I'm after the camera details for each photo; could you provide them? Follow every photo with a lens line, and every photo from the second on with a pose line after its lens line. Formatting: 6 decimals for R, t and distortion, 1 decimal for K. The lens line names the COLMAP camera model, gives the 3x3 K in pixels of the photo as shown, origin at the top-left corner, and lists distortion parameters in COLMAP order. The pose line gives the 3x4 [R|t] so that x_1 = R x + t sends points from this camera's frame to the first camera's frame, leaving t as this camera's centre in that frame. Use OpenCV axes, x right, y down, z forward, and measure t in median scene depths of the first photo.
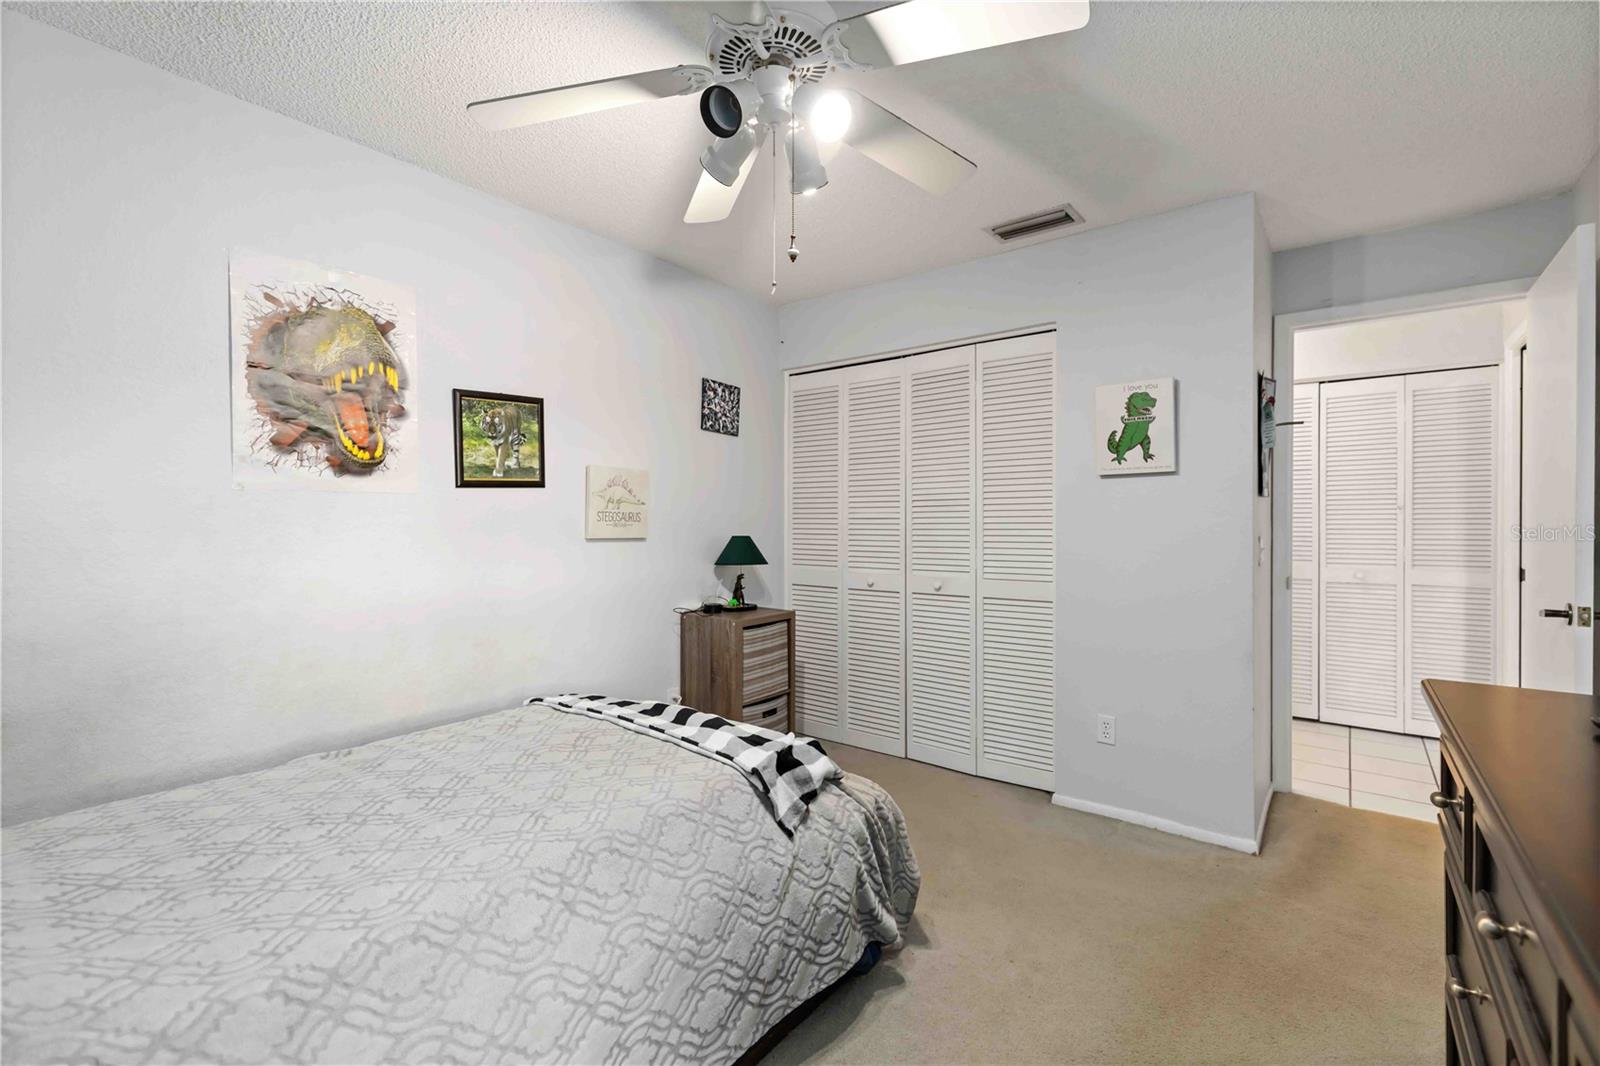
lens RADIAL K [[692.7, 0, 796.3], [0, 692.7, 525.1], [0, 0, 1]] dist [0.002302, 0.000053]
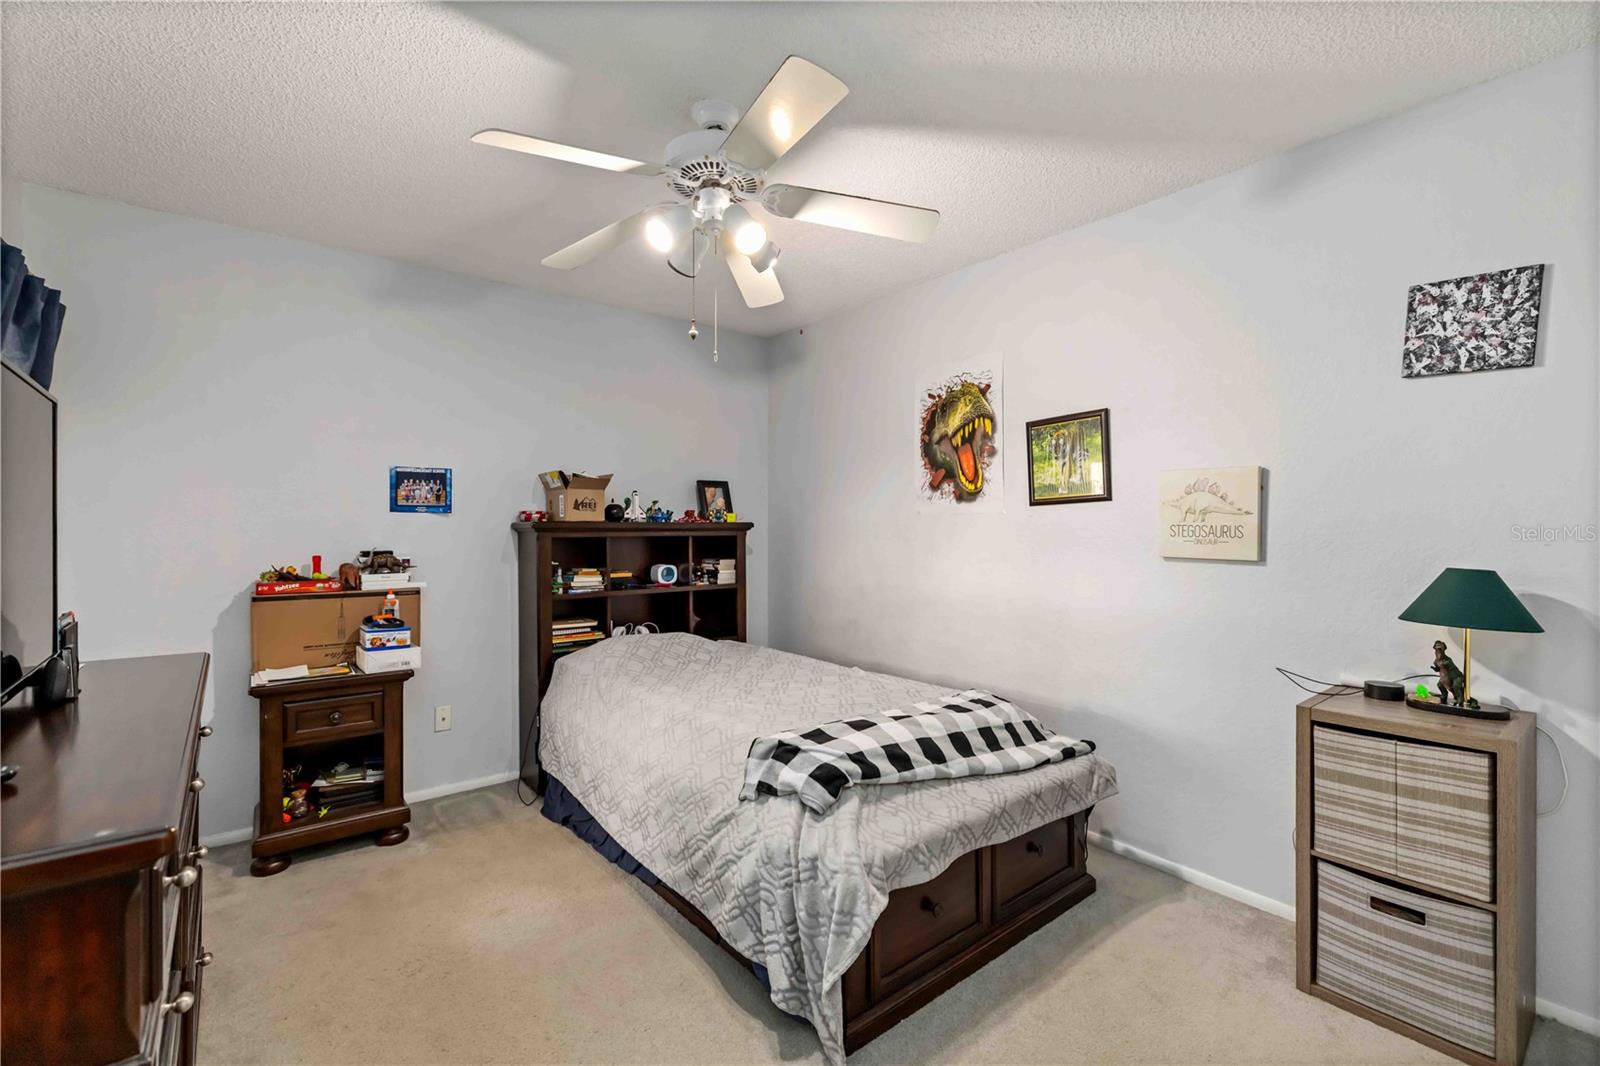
lens RADIAL K [[692.7, 0, 797.4], [0, 692.7, 532.1], [0, 0, 1]] dist [0.002302, 0.000053]
pose [[-0.222705, 0.010322, -0.974831, 0.731370], [-0.003246, 0.999931, 0.011329, -0.022102], [0.974880, 0.005687, -0.222656, 0.870300]]
